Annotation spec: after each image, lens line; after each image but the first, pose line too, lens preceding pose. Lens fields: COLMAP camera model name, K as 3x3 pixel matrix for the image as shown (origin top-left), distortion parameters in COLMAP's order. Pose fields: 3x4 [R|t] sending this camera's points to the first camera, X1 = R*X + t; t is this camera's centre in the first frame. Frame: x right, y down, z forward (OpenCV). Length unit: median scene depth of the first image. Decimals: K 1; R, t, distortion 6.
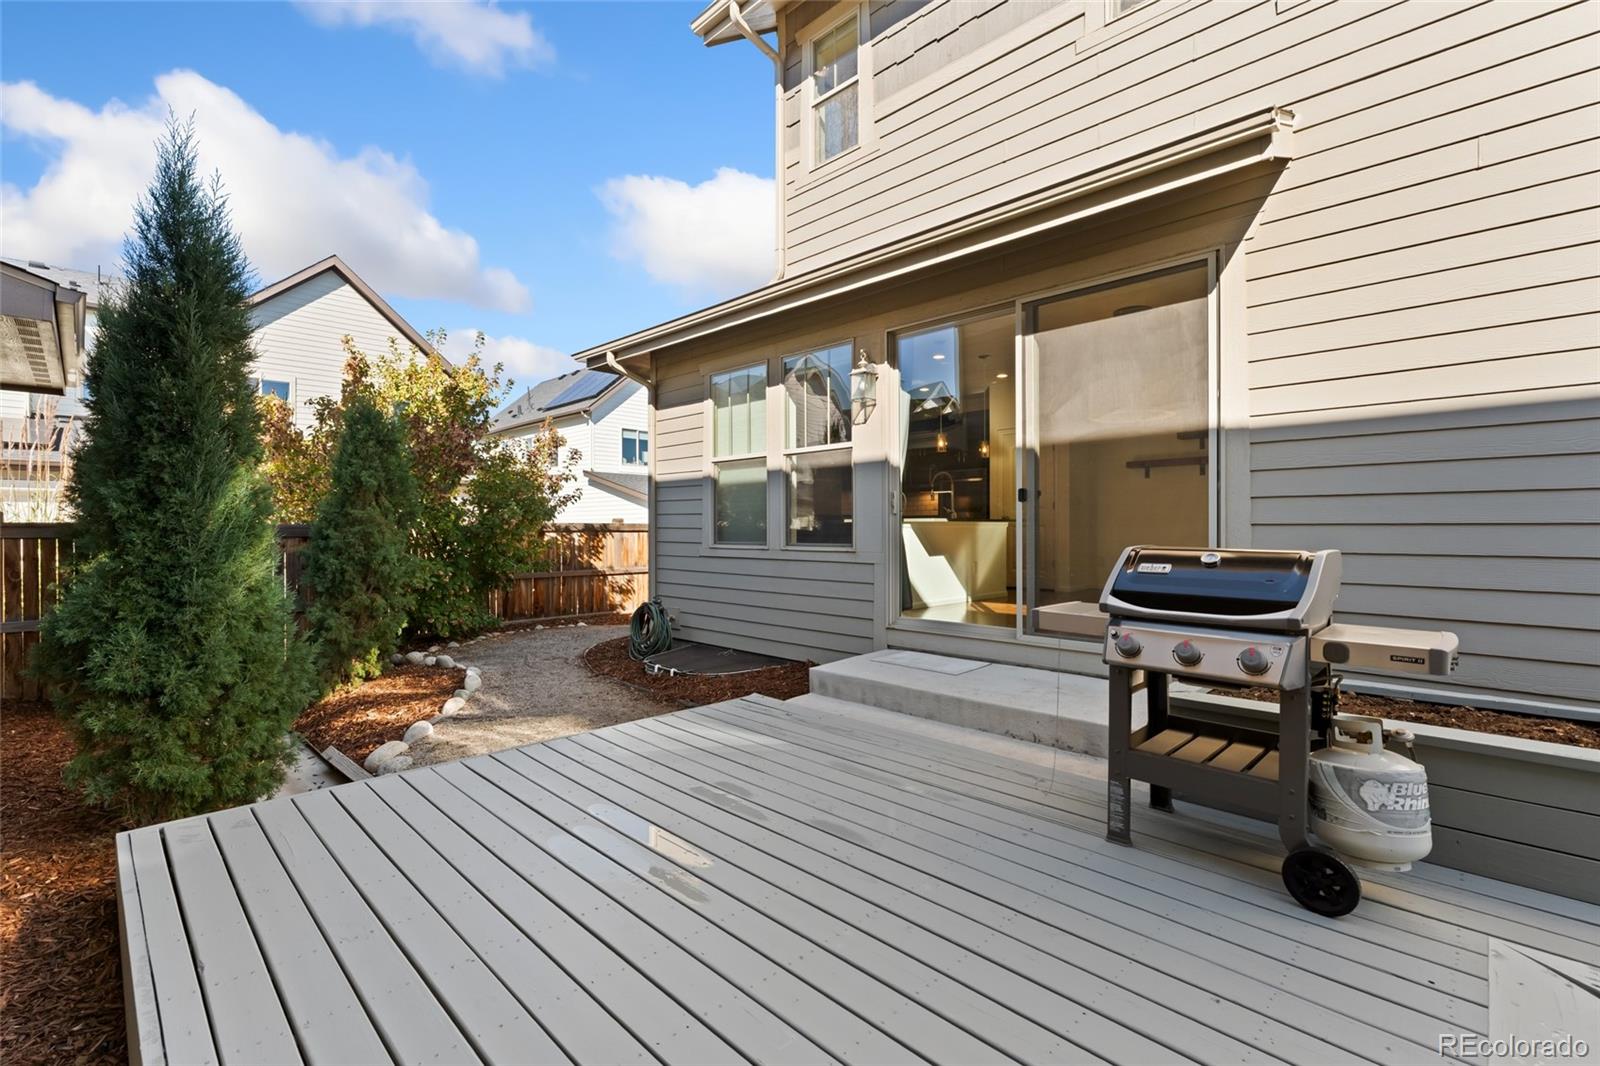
lens RADIAL K [[706.5, 0, 794.4], [0, 706.5, 529.6], [0, 0, 1]] dist [-0.000301, -0.000029]
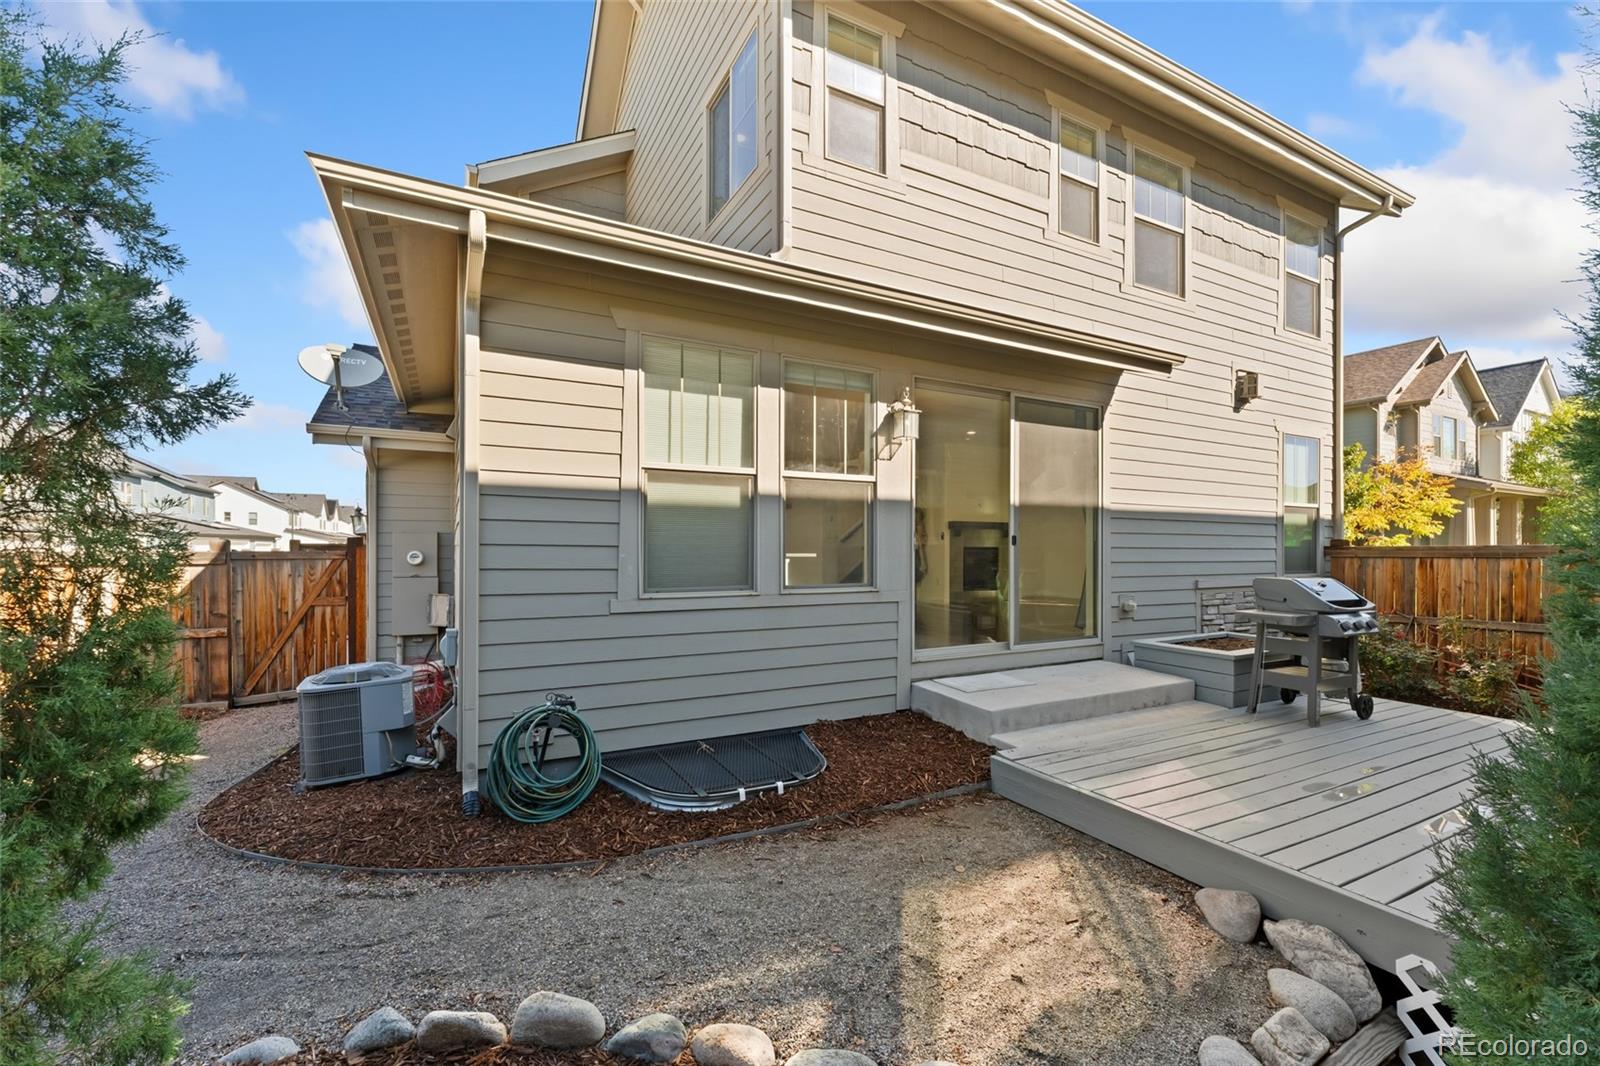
lens RADIAL K [[653.2, 0, 791.9], [0, 653.2, 546.3], [0, 0, 1]] dist [-0.002880, 0.000308]
pose [[0.303114, 0.005528, 0.952938, -1.025117], [-0.003236, 0.999983, -0.004772, -0.032232], [-0.952949, -0.001637, 0.303127, 1.081286]]
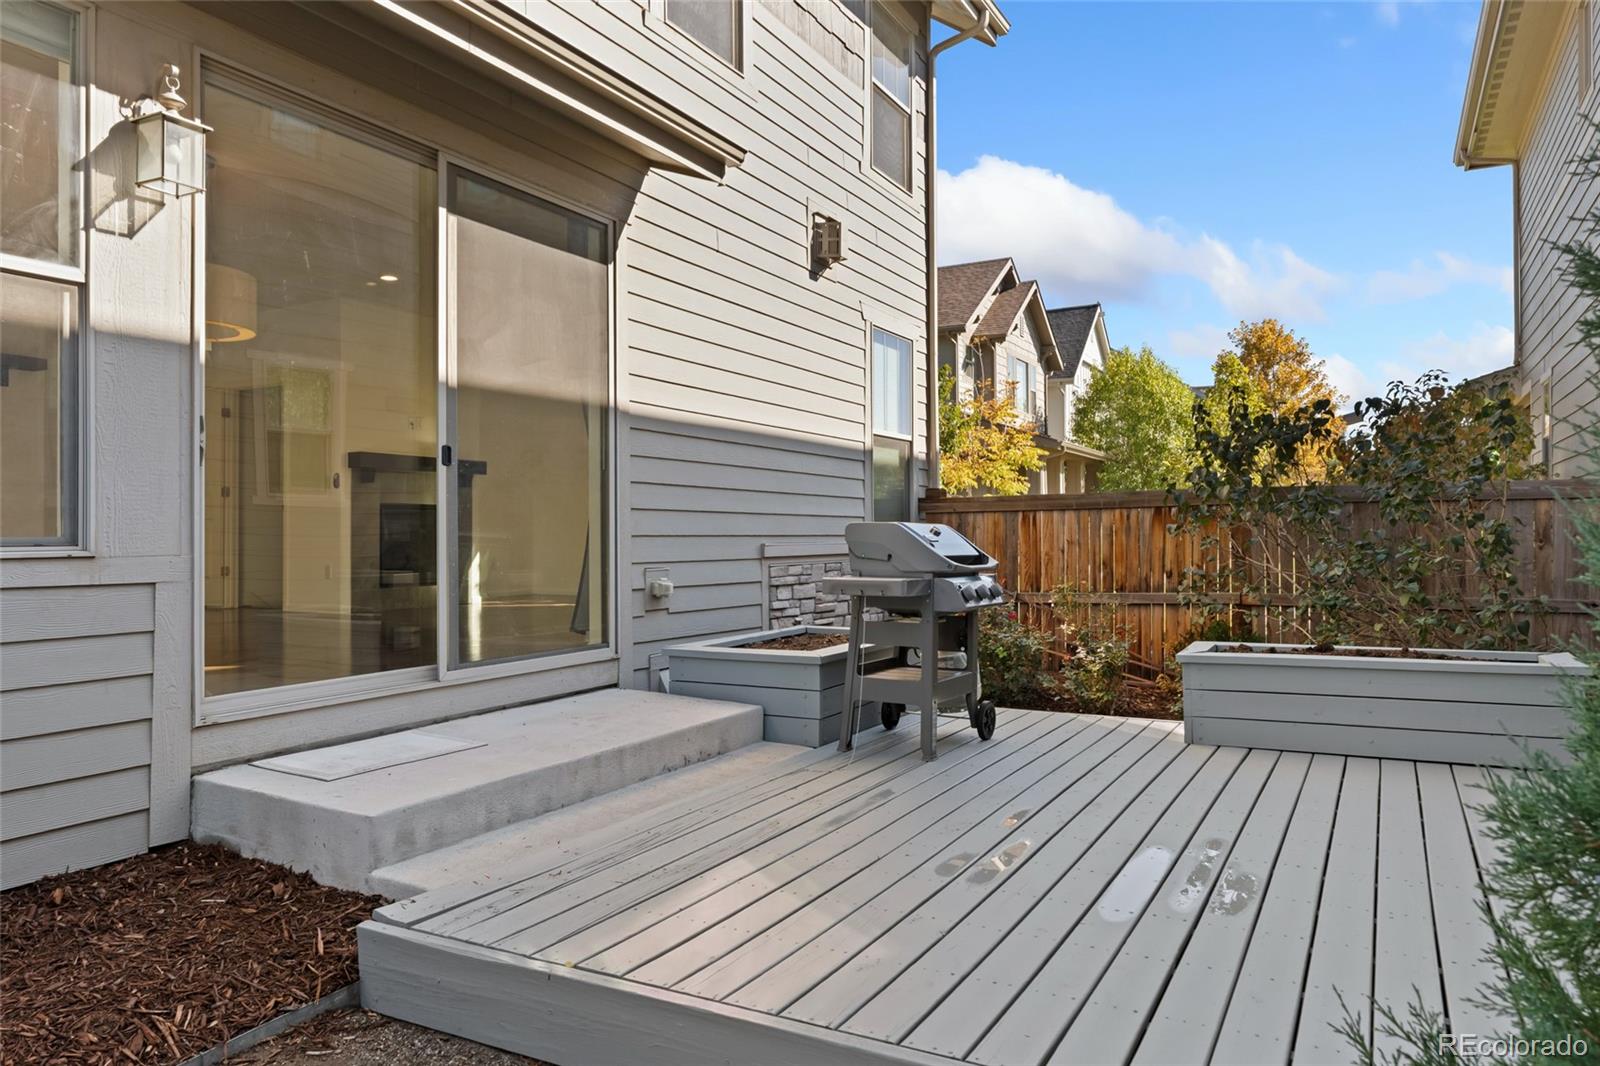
lens RADIAL K [[1077.8, 0, 797.1], [0, 1077.8, 521.5], [0, 0, 1]] dist [-0.004595, -0.000263]
pose [[-0.282142, 0.017472, 0.959214, -0.752331], [0.008091, 0.999842, -0.015832, 0.031282], [-0.959338, 0.003294, -0.282239, 1.023079]]
